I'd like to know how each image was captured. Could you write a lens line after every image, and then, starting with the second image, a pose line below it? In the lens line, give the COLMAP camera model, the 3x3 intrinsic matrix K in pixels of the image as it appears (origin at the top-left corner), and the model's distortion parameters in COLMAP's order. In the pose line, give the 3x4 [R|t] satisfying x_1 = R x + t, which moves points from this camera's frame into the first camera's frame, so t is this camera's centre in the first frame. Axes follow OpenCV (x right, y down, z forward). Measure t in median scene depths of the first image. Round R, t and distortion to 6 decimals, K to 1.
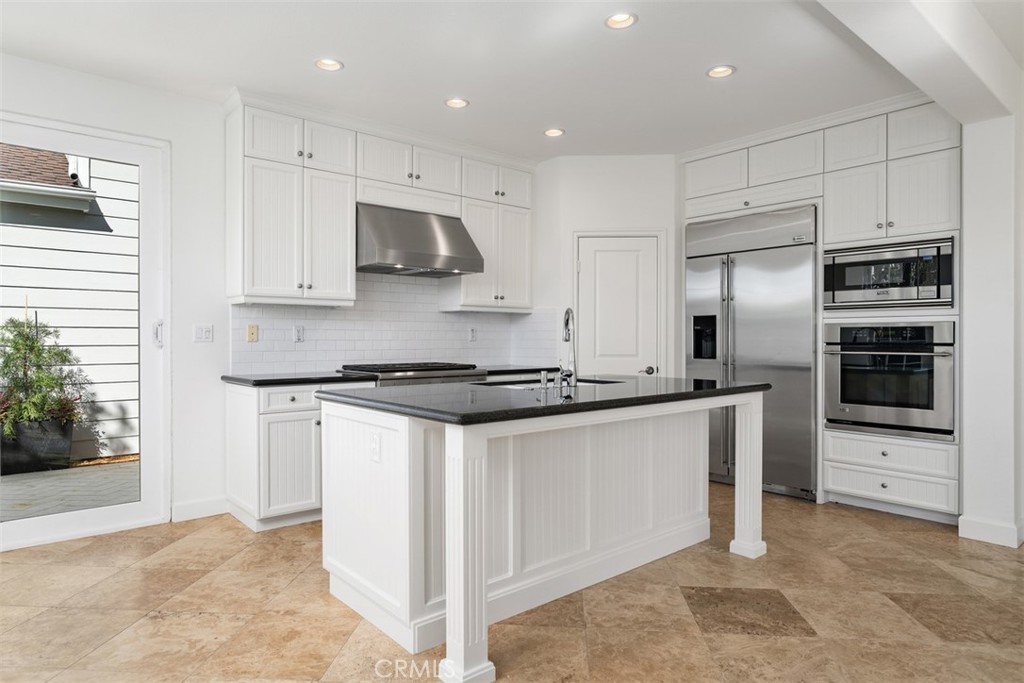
lens RADIAL K [[606.9, 0, 508.4], [0, 606.9, 341.4], [0, 0, 1]] dist [-0.017486, 0.009254]
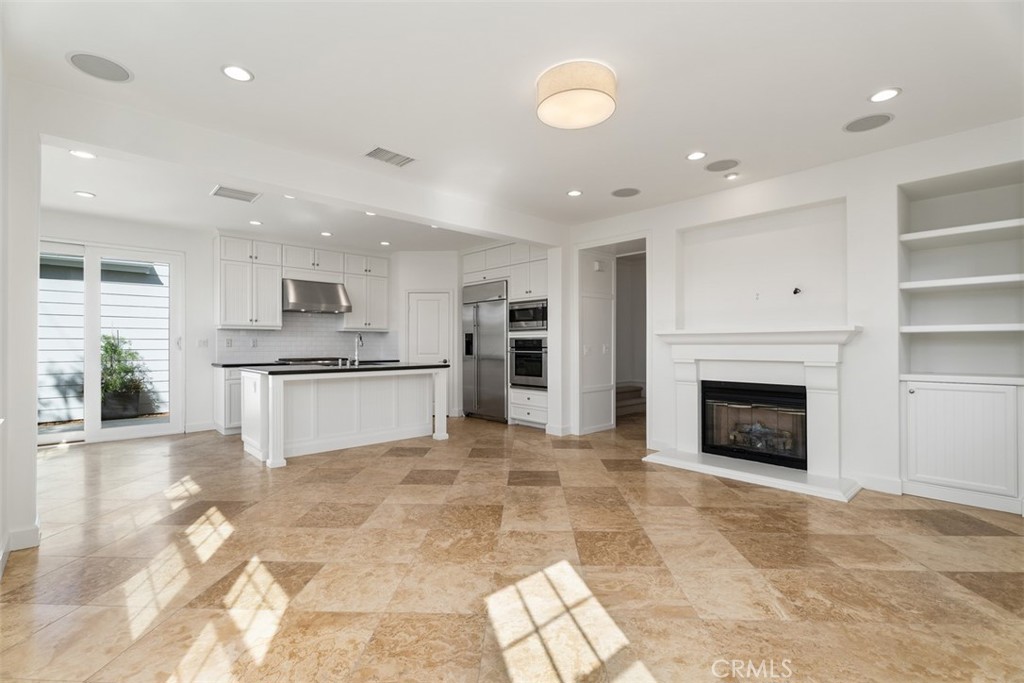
lens RADIAL K [[459.8, 0, 507.7], [0, 459.8, 343.3], [0, 0, 1]] dist [0.003386, 0.000201]
pose [[0.999234, -0.001254, 0.039123, 0.476179], [0.001591, 0.999962, -0.008572, 0.003152], [-0.039111, 0.008628, 0.999198, -0.615348]]
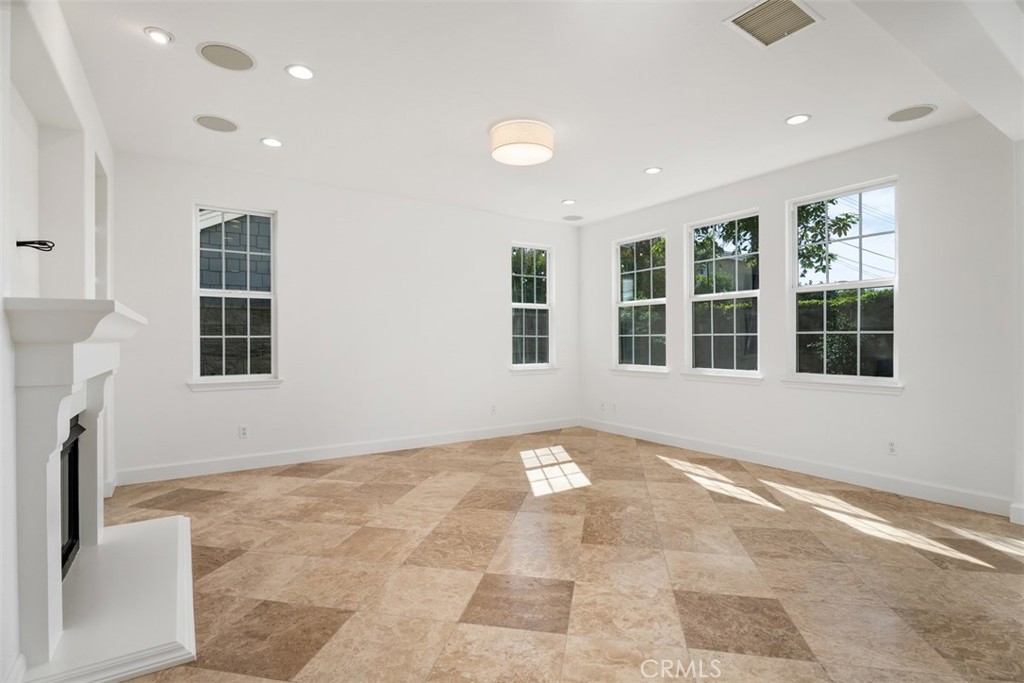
lens RADIAL K [[496.9, 0, 510.9], [0, 496.9, 341.7], [0, 0, 1]] dist [-0.009359, 0.000632]
pose [[-0.993577, 0.003500, 0.113102, 0.519811], [0.004403, 0.999960, 0.007731, -0.005464], [-0.113071, 0.008179, -0.993553, 0.946227]]
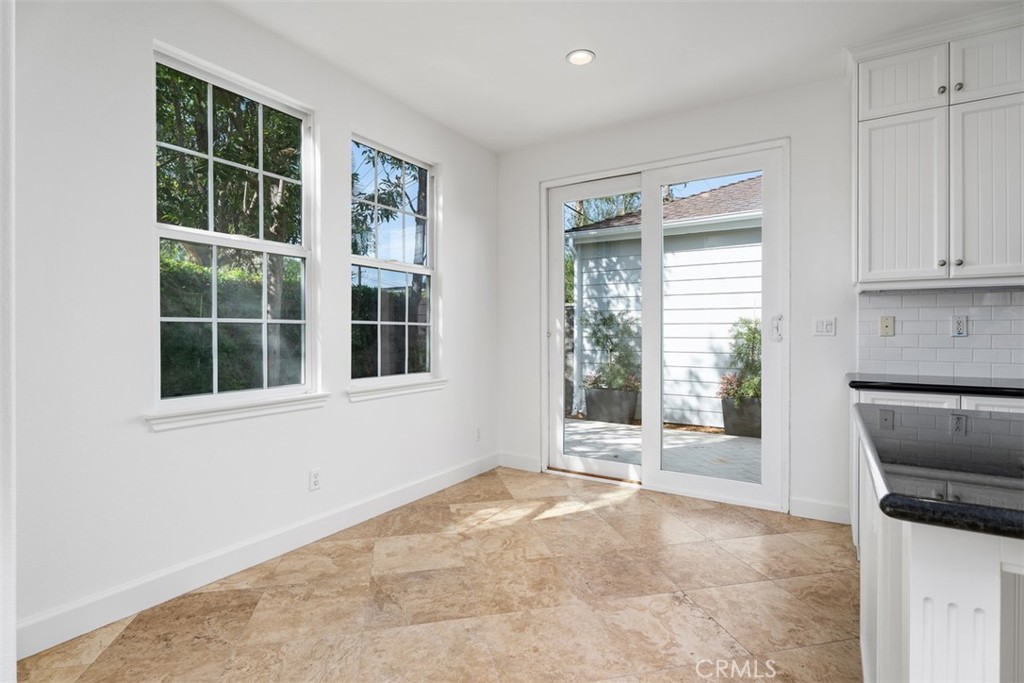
lens RADIAL K [[496.9, 0, 515.1], [0, 496.9, 335.7], [0, 0, 1]] dist [-0.009359, 0.000632]
pose [[0.289714, 0.005346, -0.957098, 0.095228], [-0.005602, 0.999977, 0.003889, 0.000432], [0.957097, 0.004235, 0.289737, 0.302545]]
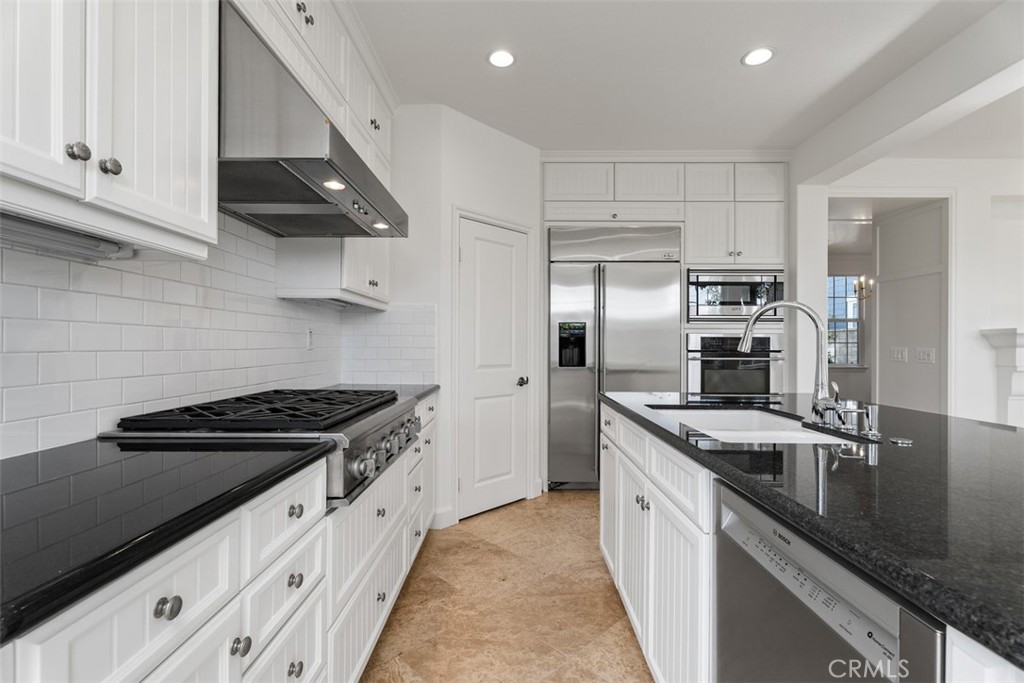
lens RADIAL K [[459.8, 0, 507.2], [0, 459.8, 345.2], [0, 0, 1]] dist [0.003386, 0.000201]
pose [[0.659049, 0.002229, 0.752096, -0.370260], [0.000790, 0.999993, -0.003656, -0.004681], [-0.752099, 0.003003, 0.659043, 0.717663]]
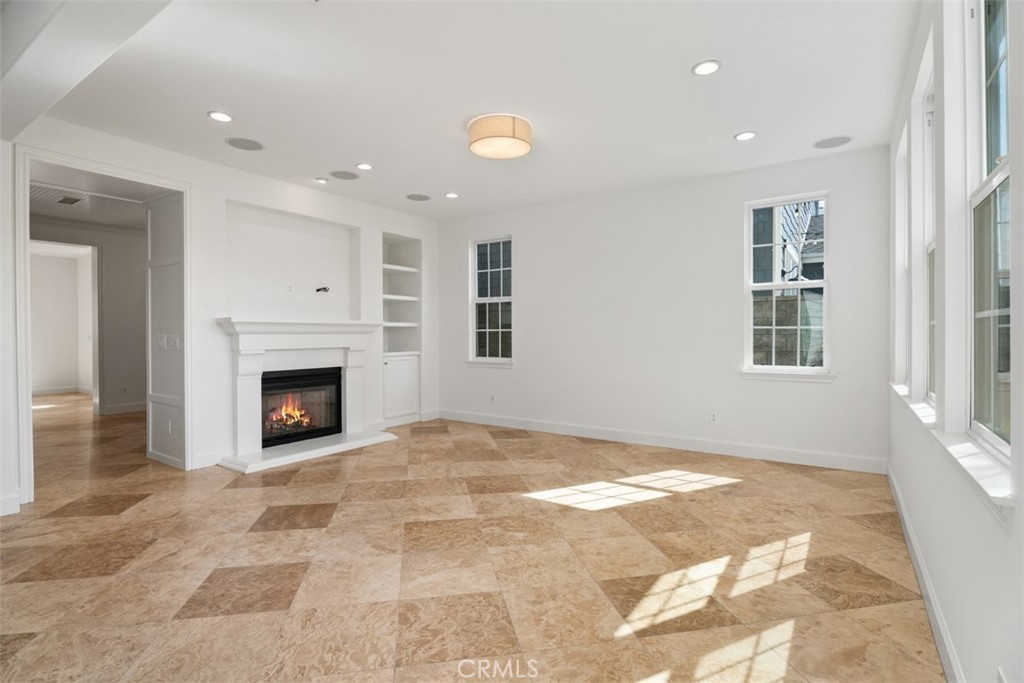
lens RADIAL K [[496.9, 0, 512.6], [0, 496.9, 338.0], [0, 0, 1]] dist [-0.009359, 0.000632]
pose [[-0.269609, -0.008586, 0.962932, -0.282632], [0.005999, 0.999926, 0.010595, -0.002409], [-0.962951, 0.008634, -0.269537, 0.270412]]
